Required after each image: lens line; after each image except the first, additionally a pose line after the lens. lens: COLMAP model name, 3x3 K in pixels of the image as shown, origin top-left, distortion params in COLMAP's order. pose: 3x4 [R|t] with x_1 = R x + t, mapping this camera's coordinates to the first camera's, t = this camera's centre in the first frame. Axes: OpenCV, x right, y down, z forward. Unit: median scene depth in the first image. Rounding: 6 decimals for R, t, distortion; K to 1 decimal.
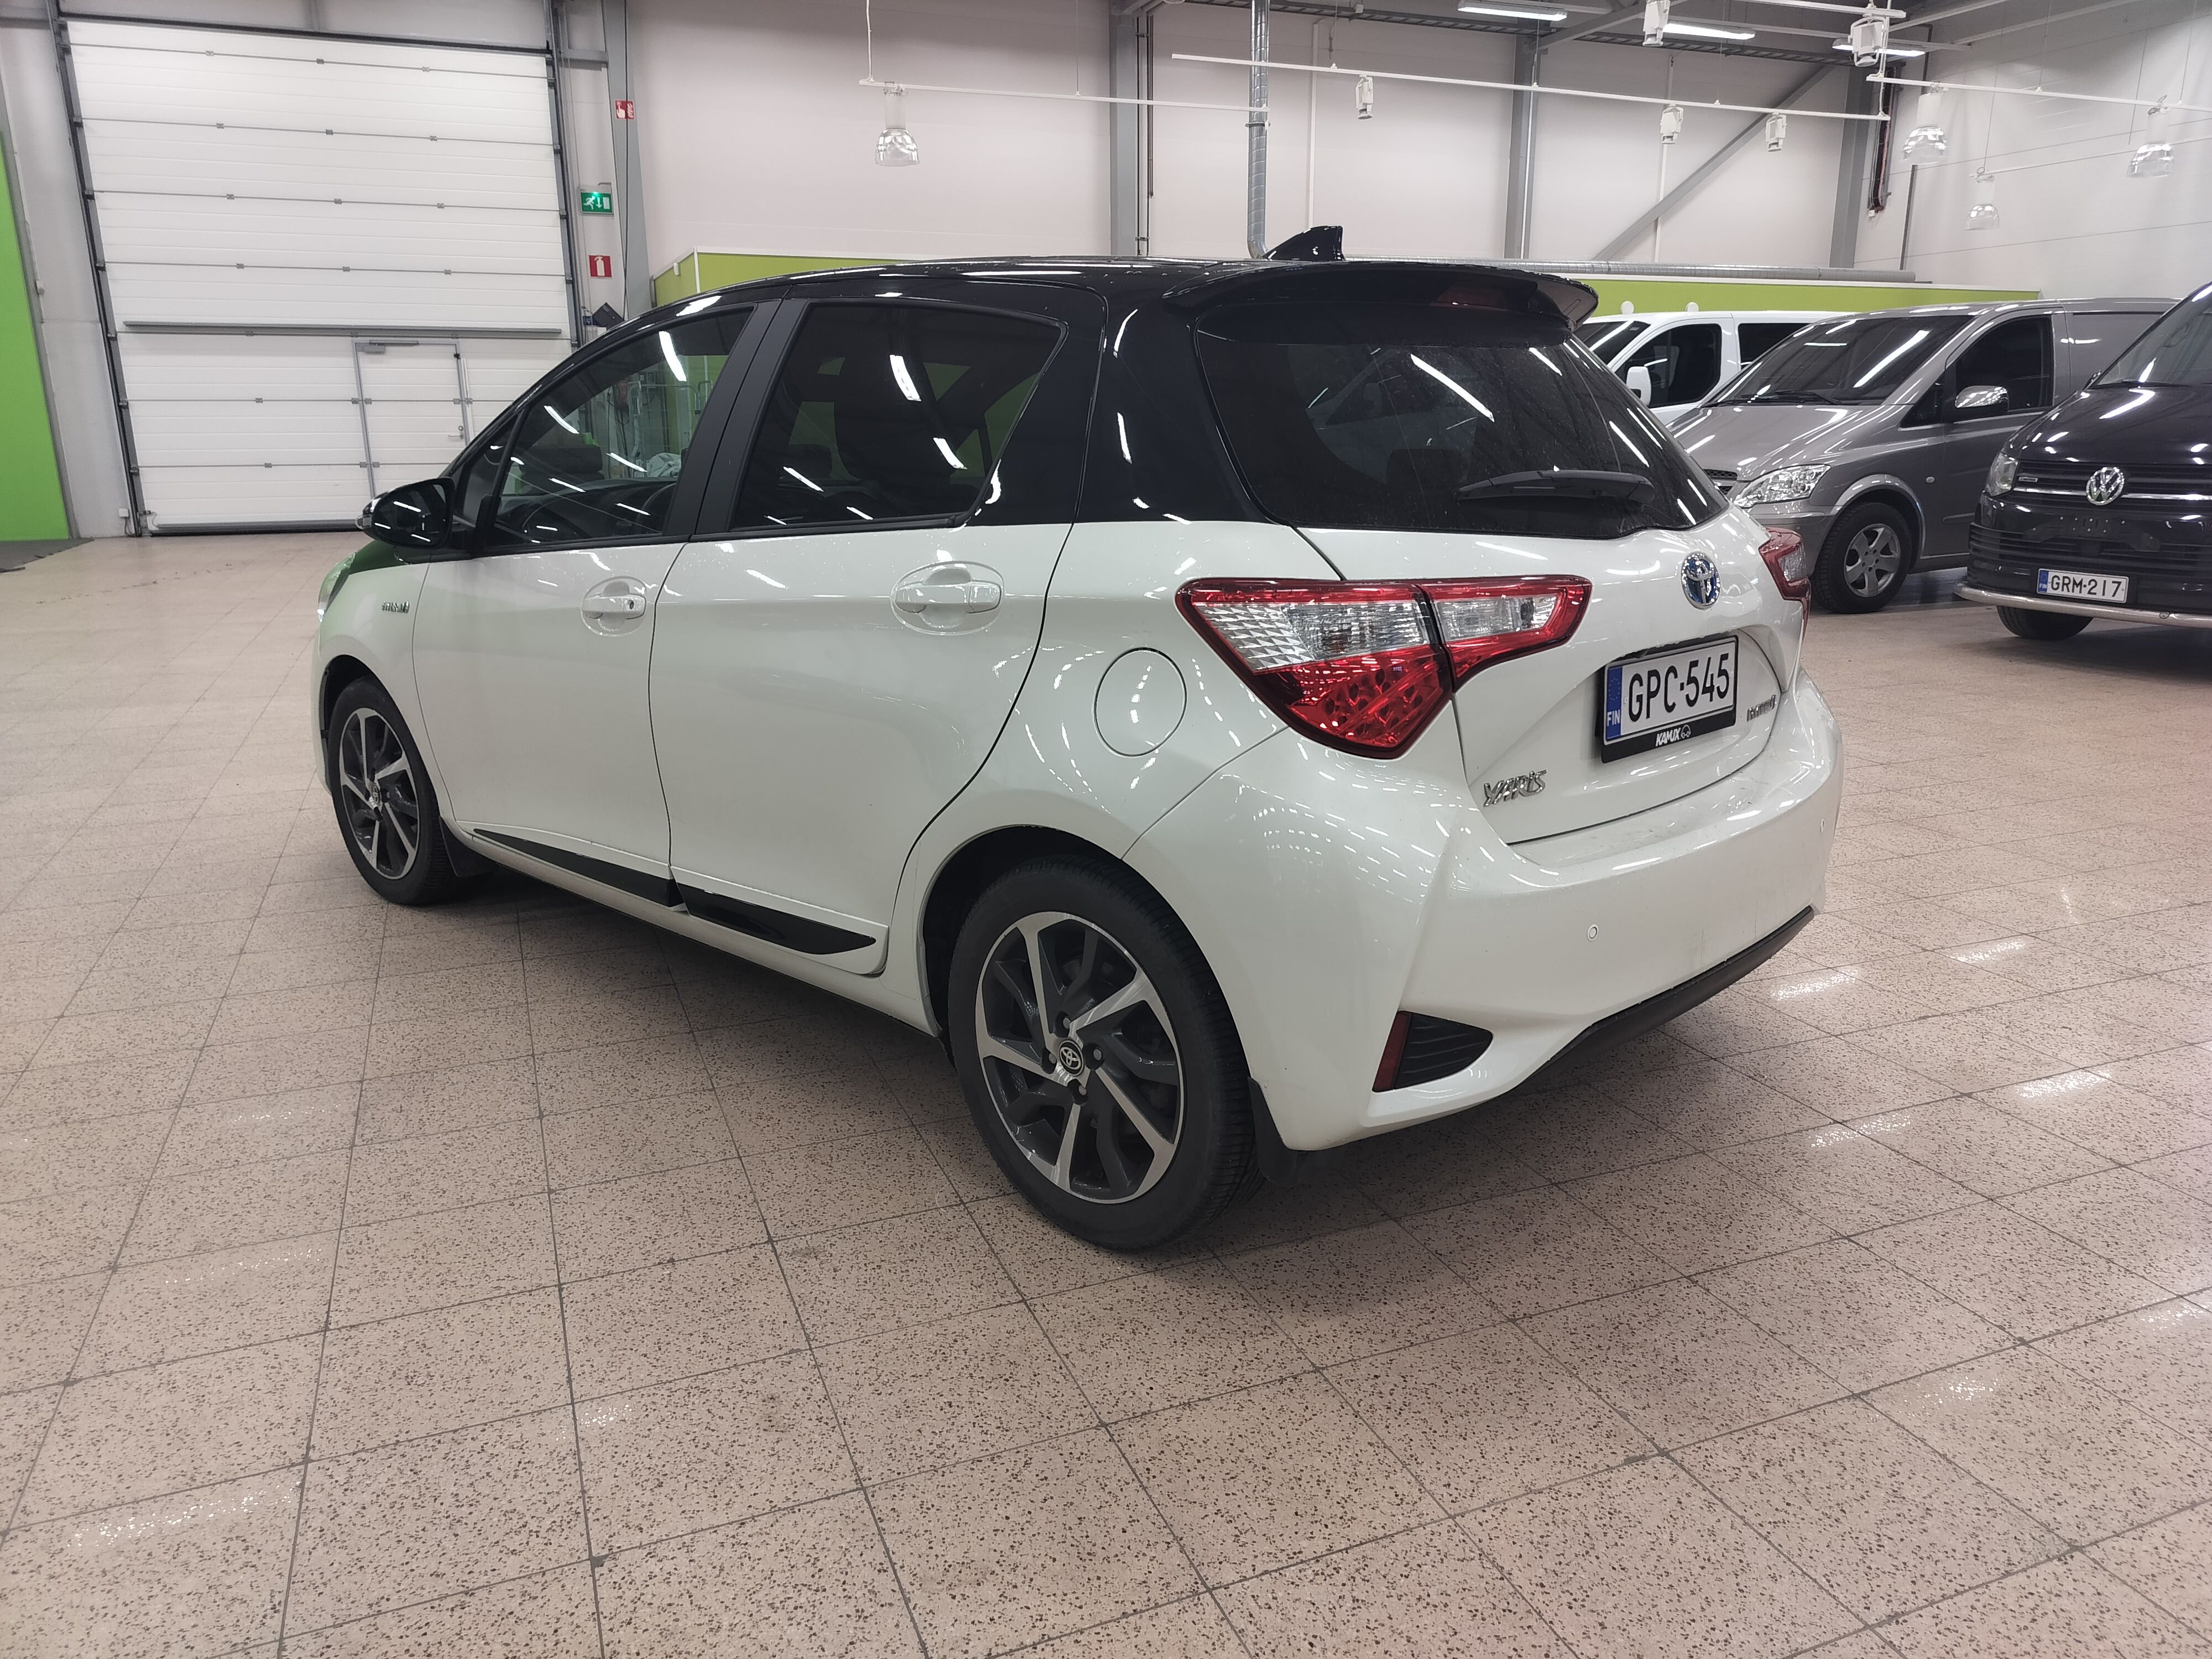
lens RADIAL K [[1561.1, 0, 1106.0], [0, 1561.1, 829.5], [0, 0, 1]] dist [-0.001230, -0.001953]
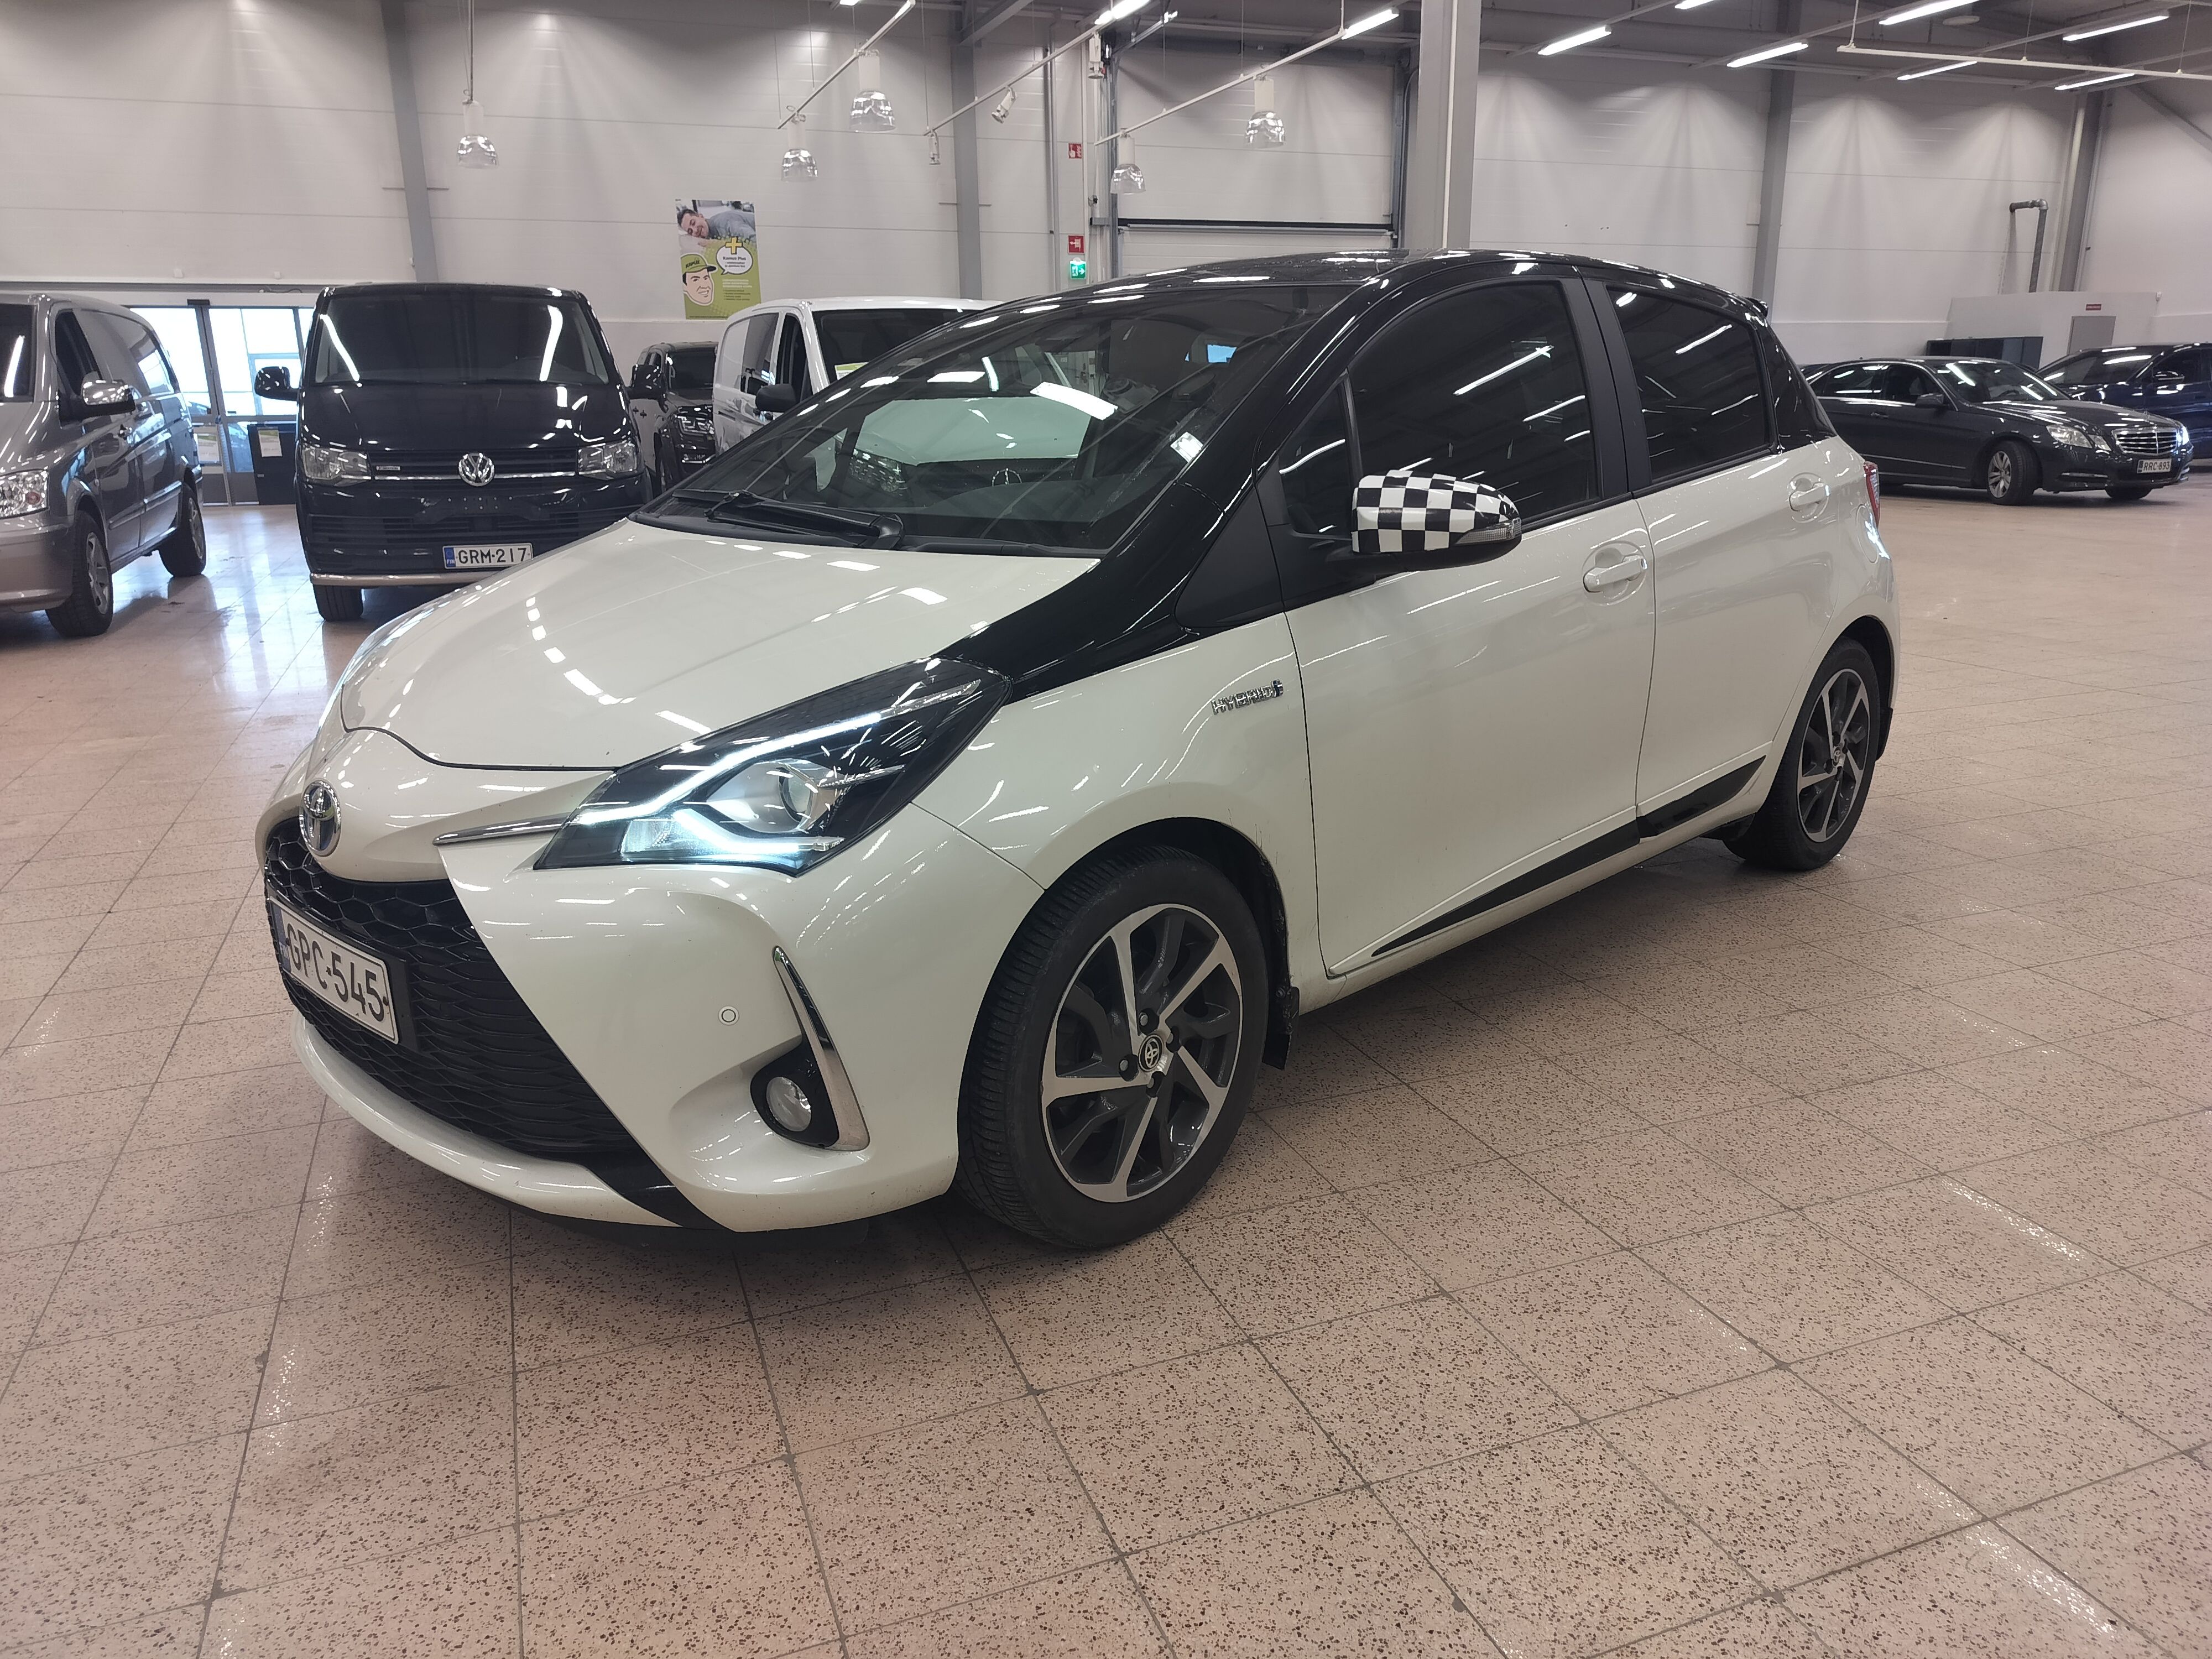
lens RADIAL K [[1561.1, 0, 1106.0], [0, 1561.1, 829.5], [0, 0, 1]] dist [-0.001230, -0.001953]
pose [[0.020443, -0.260434, 0.965275, -1.115167], [0.266495, 0.931966, 0.245804, -0.271012], [-0.963619, 0.252216, 0.088456, 1.059835]]
